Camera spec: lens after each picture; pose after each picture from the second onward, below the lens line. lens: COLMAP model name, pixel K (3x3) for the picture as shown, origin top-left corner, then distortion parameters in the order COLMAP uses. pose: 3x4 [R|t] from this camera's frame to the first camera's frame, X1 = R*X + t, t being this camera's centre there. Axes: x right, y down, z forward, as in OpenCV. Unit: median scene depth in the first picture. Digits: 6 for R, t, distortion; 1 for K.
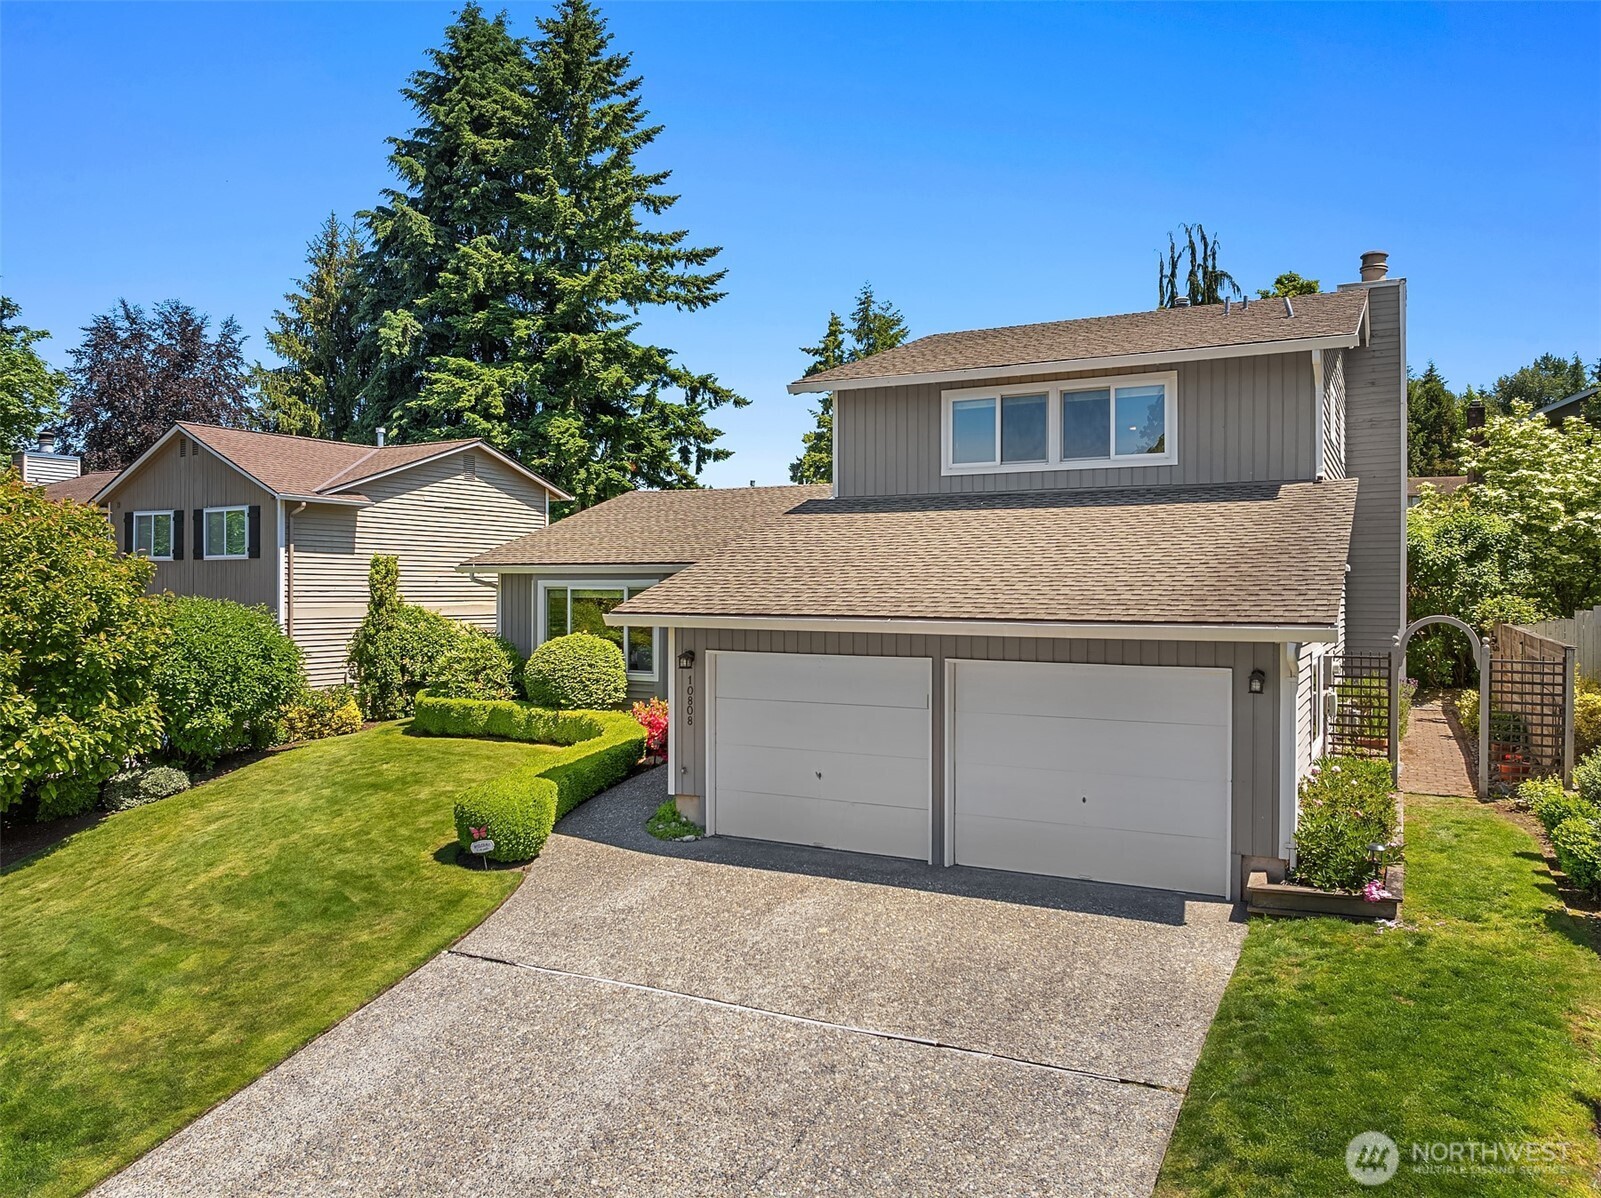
lens RADIAL K [[1136.3, 0, 806.2], [0, 1136.3, 589.1], [0, 0, 1]] dist [-0.046702, 0.023433]
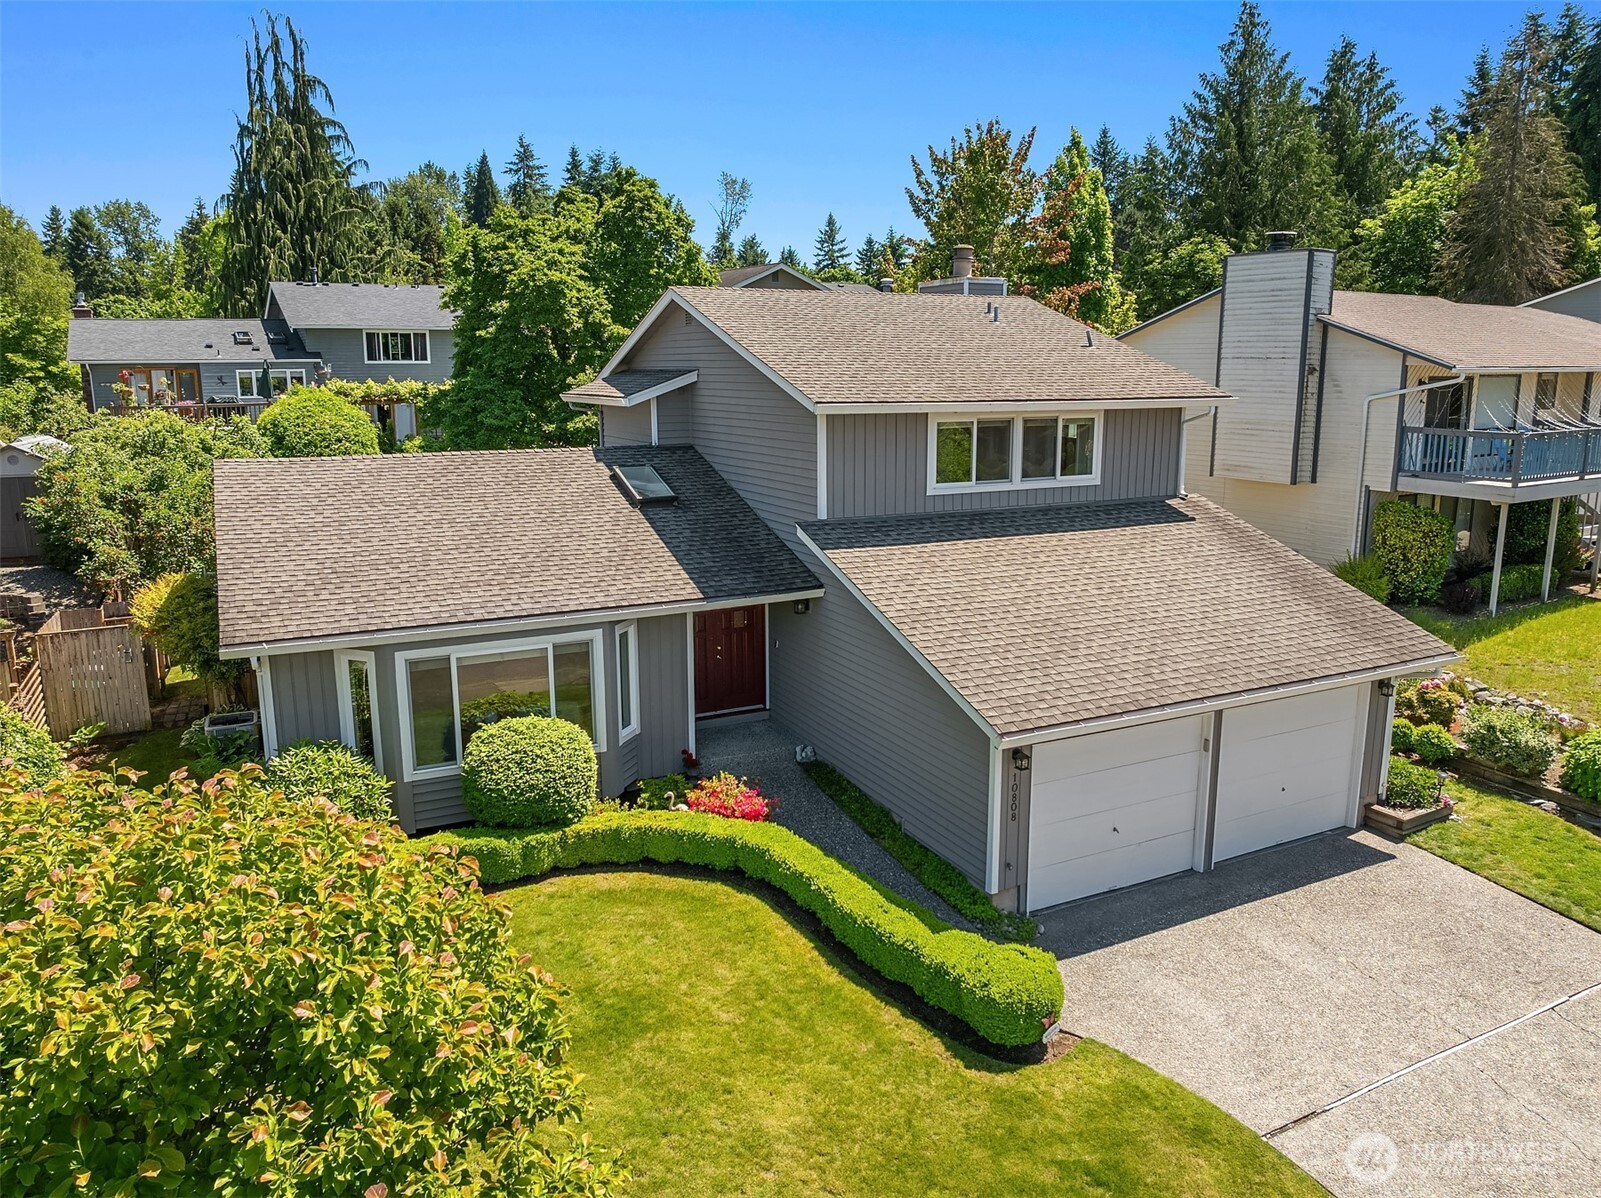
lens RADIAL K [[1136.6, 0, 802.8], [0, 1136.6, 593.4], [0, 0, 1]] dist [-0.041290, 0.005056]
pose [[0.581297, -0.165236, 0.796738, -0.811203], [0.004674, 0.979826, 0.199797, -0.228837], [-0.813678, -0.112417, 0.570342, 0.520865]]
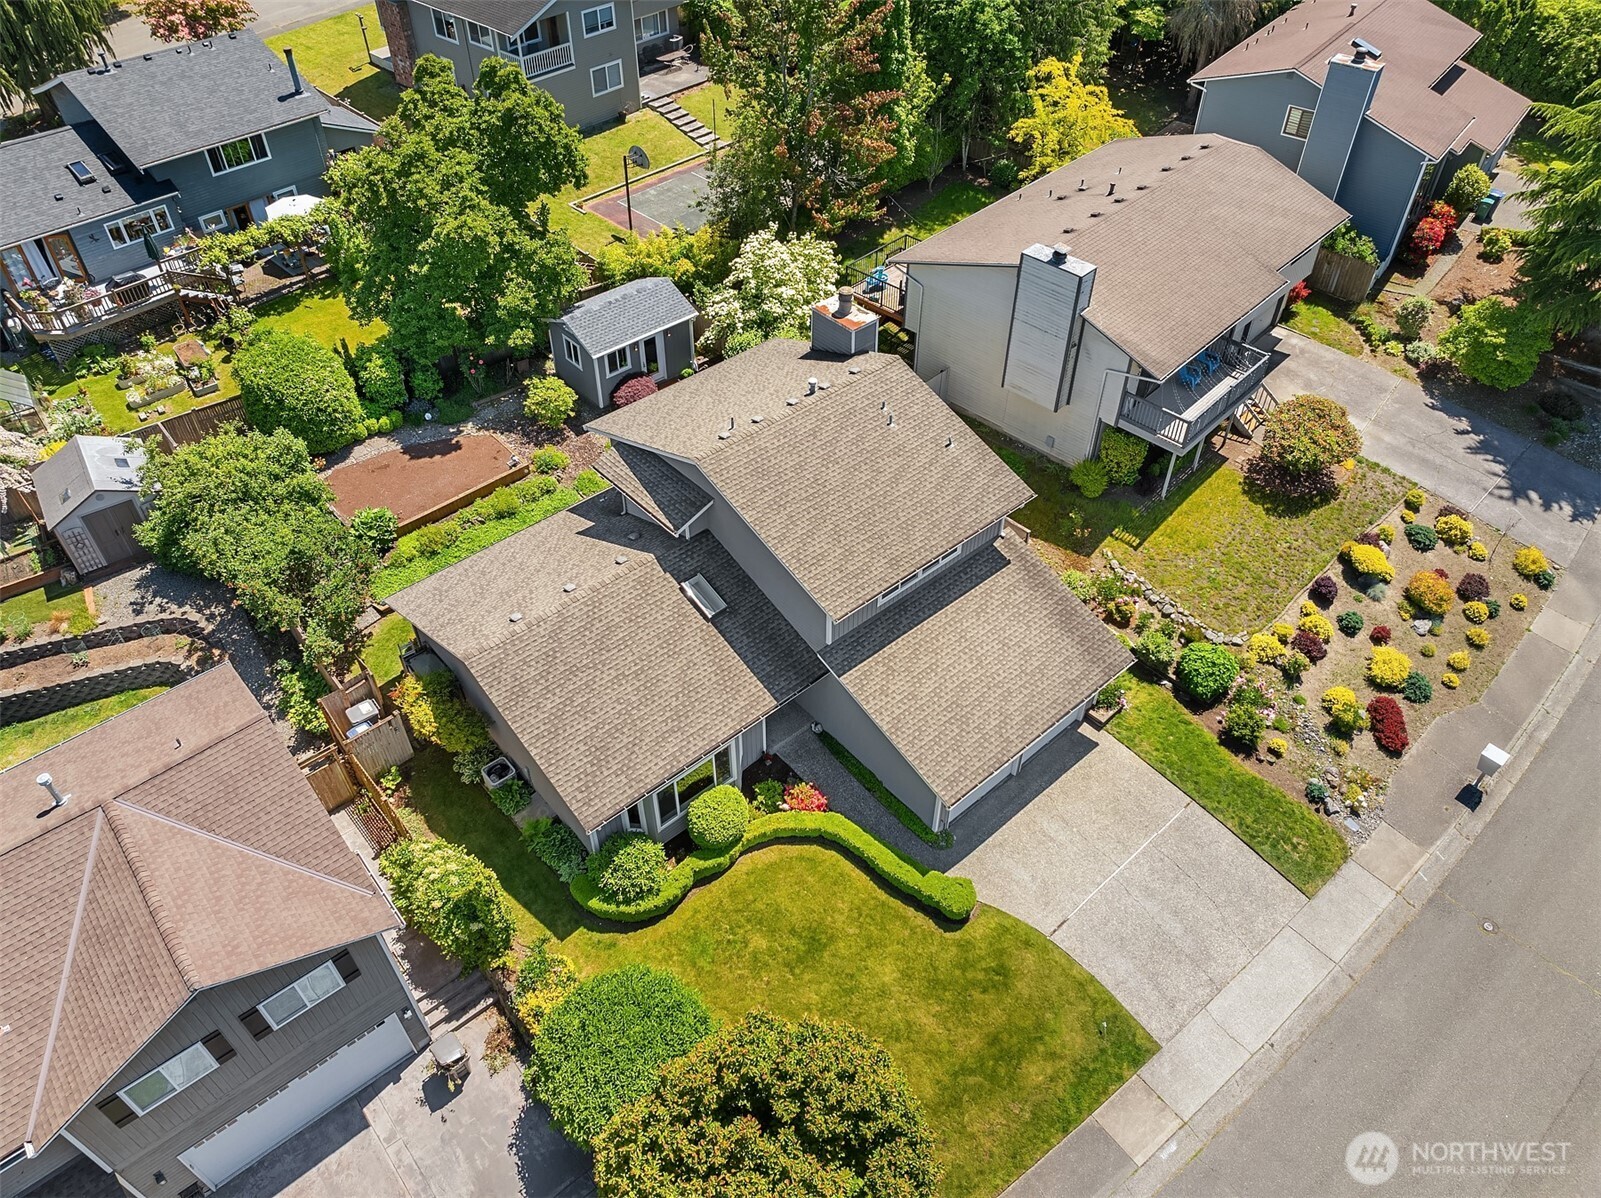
lens RADIAL K [[1136.6, 0, 802.8], [0, 1136.6, 593.4], [0, 0, 1]] dist [-0.041290, 0.005056]
pose [[0.349224, -0.651196, 0.673785, -1.217889], [0.000396, 0.719160, 0.694844, -1.481446], [-0.937039, -0.242390, 0.251406, 0.683427]]
